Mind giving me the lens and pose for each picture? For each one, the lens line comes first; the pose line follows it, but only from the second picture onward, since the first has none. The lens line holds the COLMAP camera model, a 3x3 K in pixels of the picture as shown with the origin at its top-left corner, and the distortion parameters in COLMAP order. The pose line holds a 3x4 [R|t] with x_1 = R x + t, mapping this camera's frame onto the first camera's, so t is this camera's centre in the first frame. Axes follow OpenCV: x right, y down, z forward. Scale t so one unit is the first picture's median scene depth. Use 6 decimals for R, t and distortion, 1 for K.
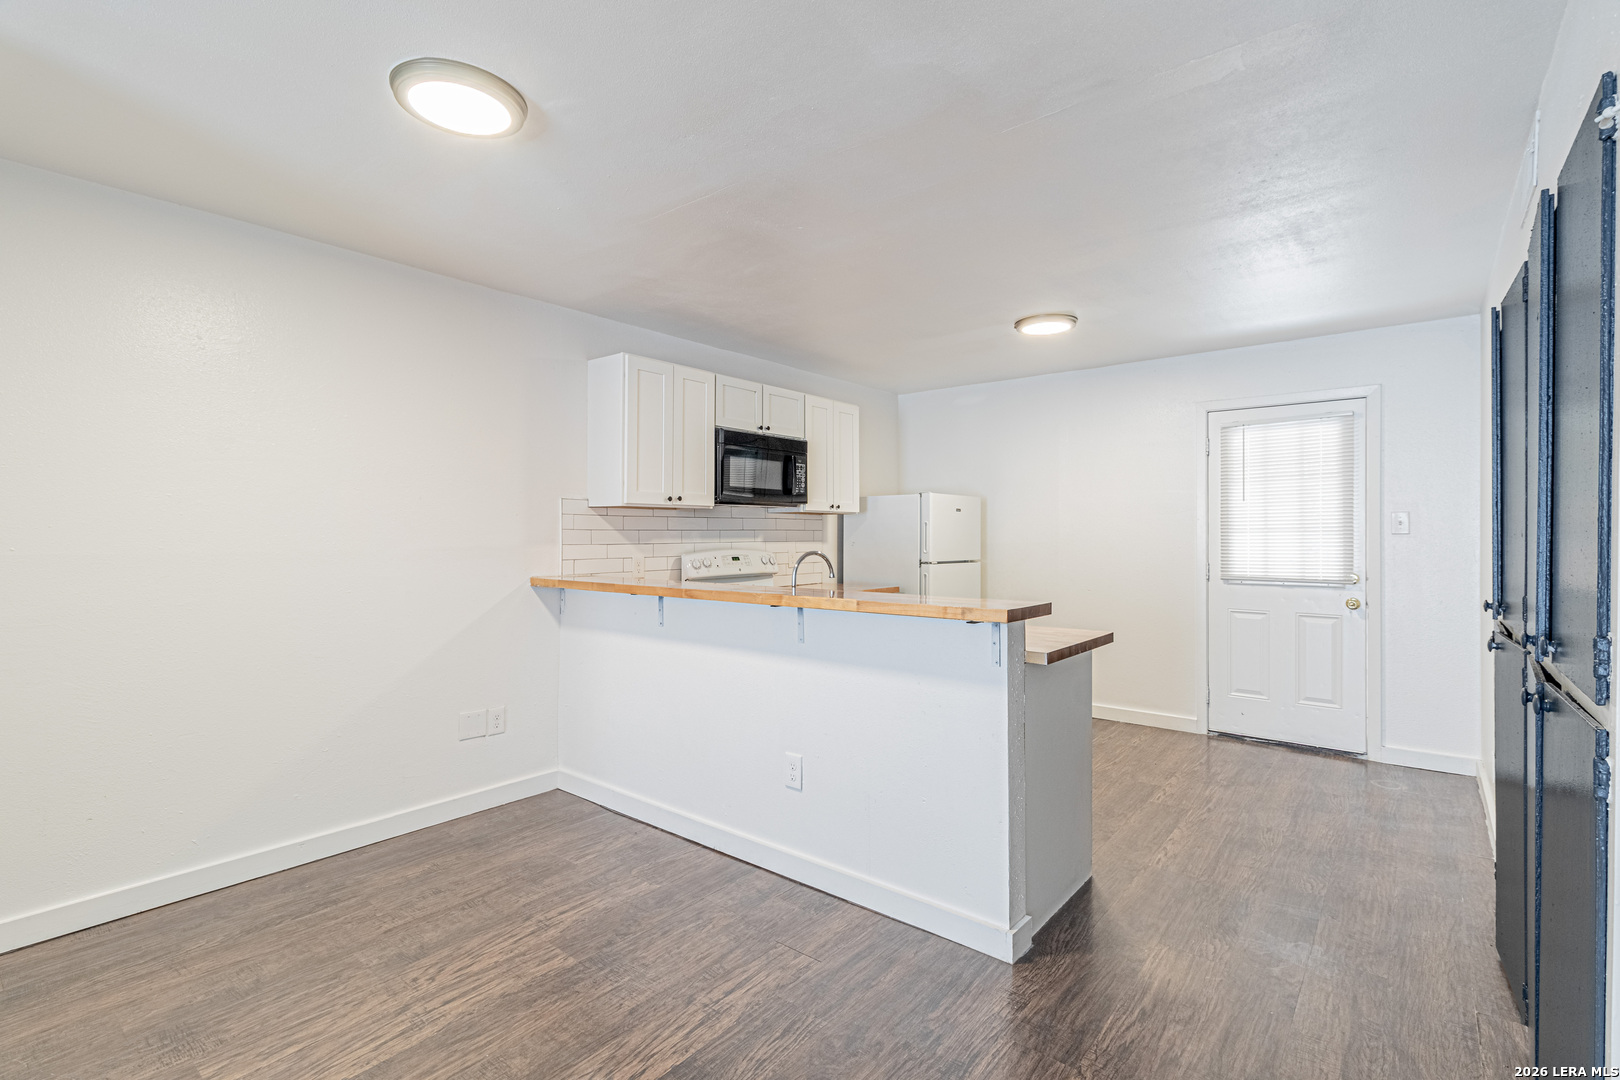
lens RADIAL K [[749.7, 0, 819.7], [0, 749.7, 528.8], [0, 0, 1]] dist [0.004287, 0.000618]
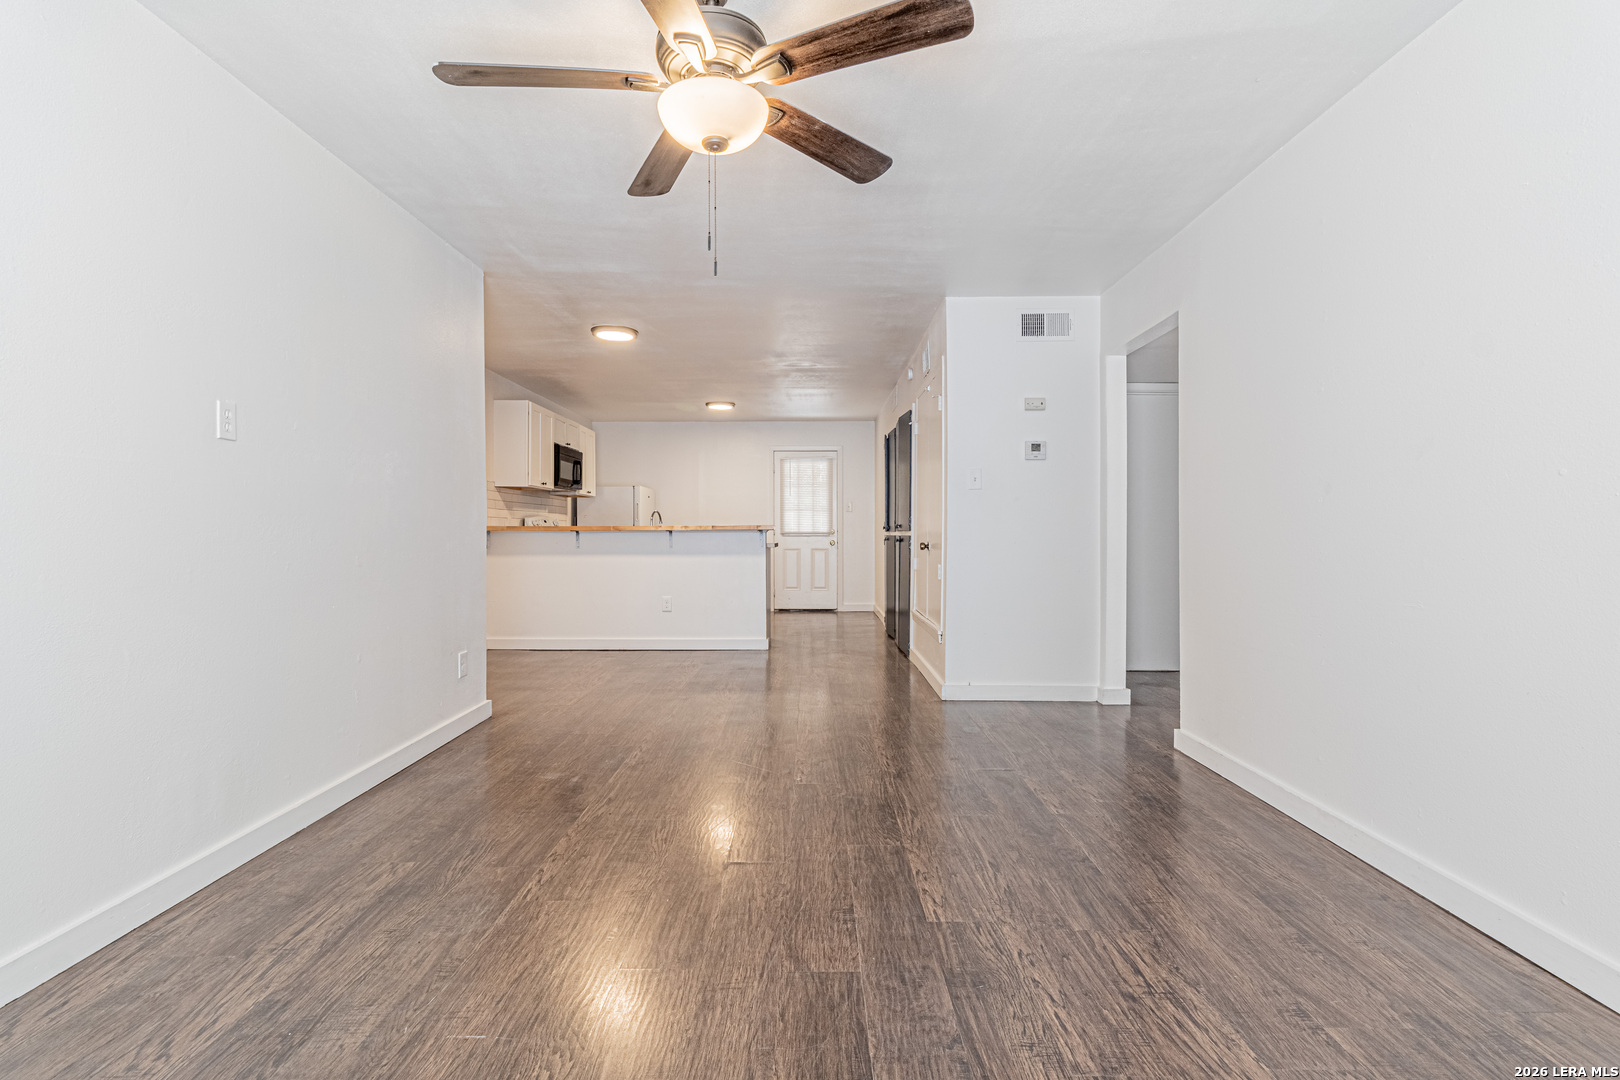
lens RADIAL K [[750.4, 0, 810.0], [0, 750.4, 540.0], [0, 0, 1]] dist [0.005820, -0.000082]
pose [[0.782328, -0.005817, 0.622839, -0.723588], [-0.003011, 0.999909, 0.013120, 0.060237], [-0.622859, -0.012140, 0.782240, -0.695690]]
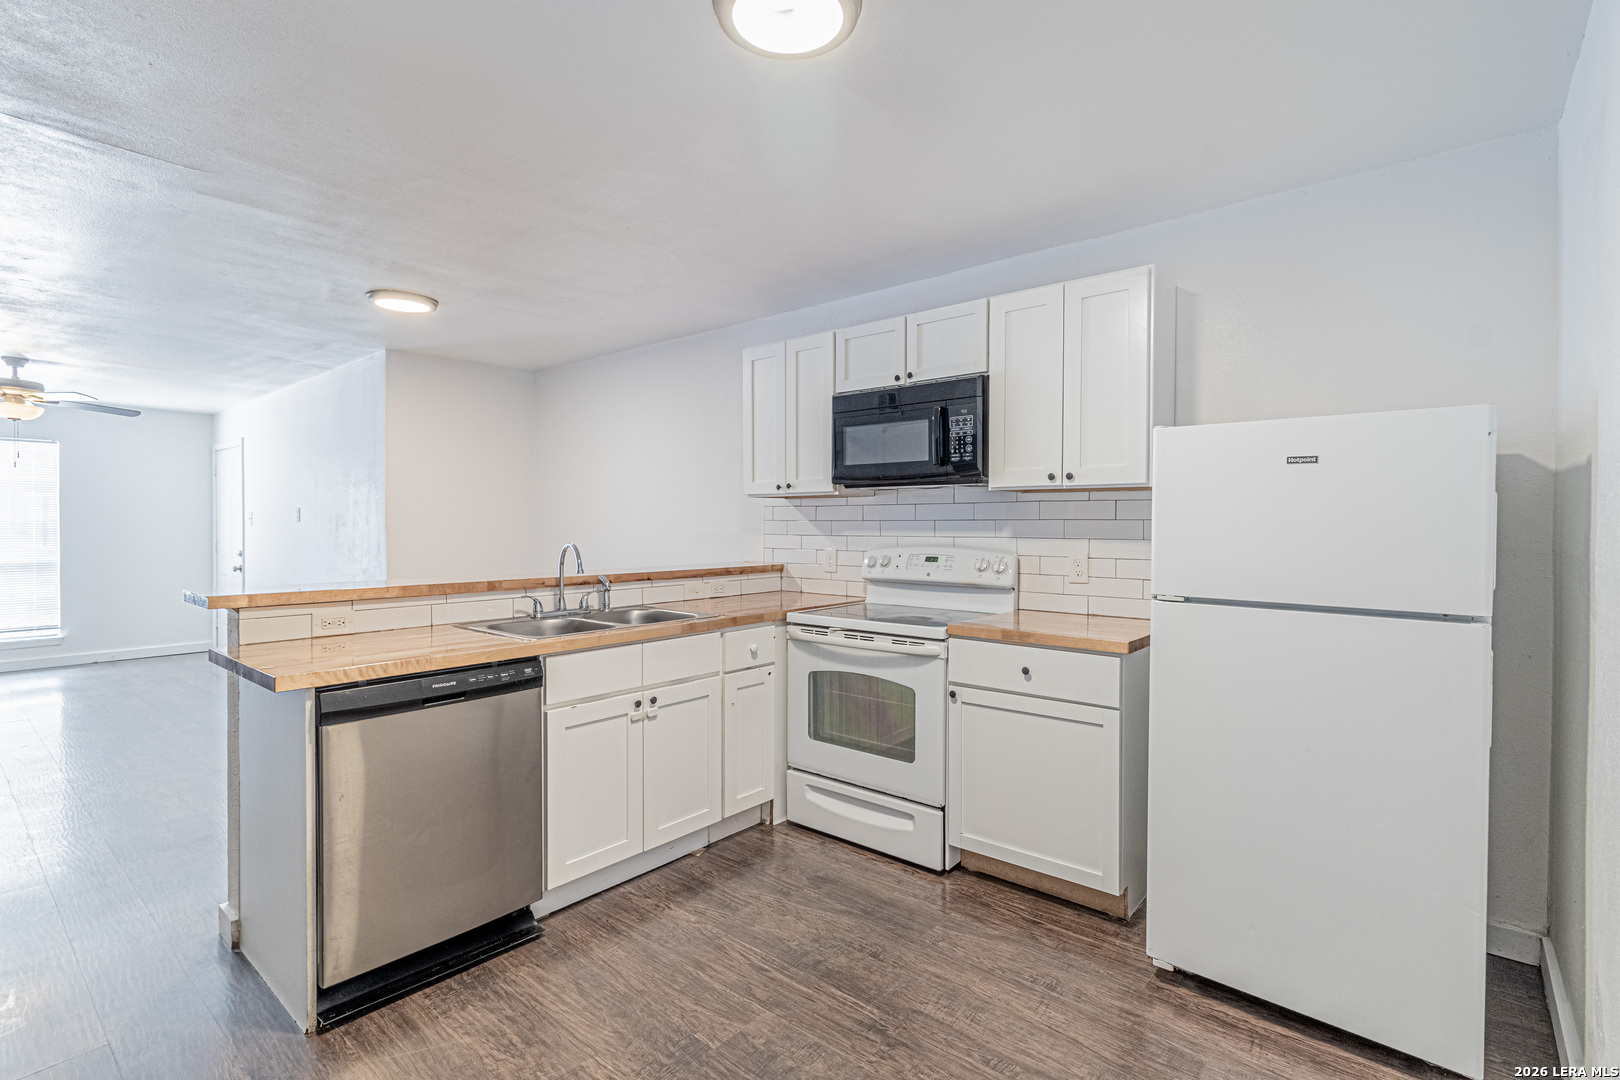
lens RADIAL K [[746.2, 0, 808.6], [0, 746.2, 536.9], [0, 0, 1]] dist [0.004530, 0.000140]
pose [[-0.021294, 0.017393, -0.999622, 0.652007], [0.002862, 0.999846, 0.017336, 0.005369], [0.999769, -0.002492, -0.021340, 0.943688]]
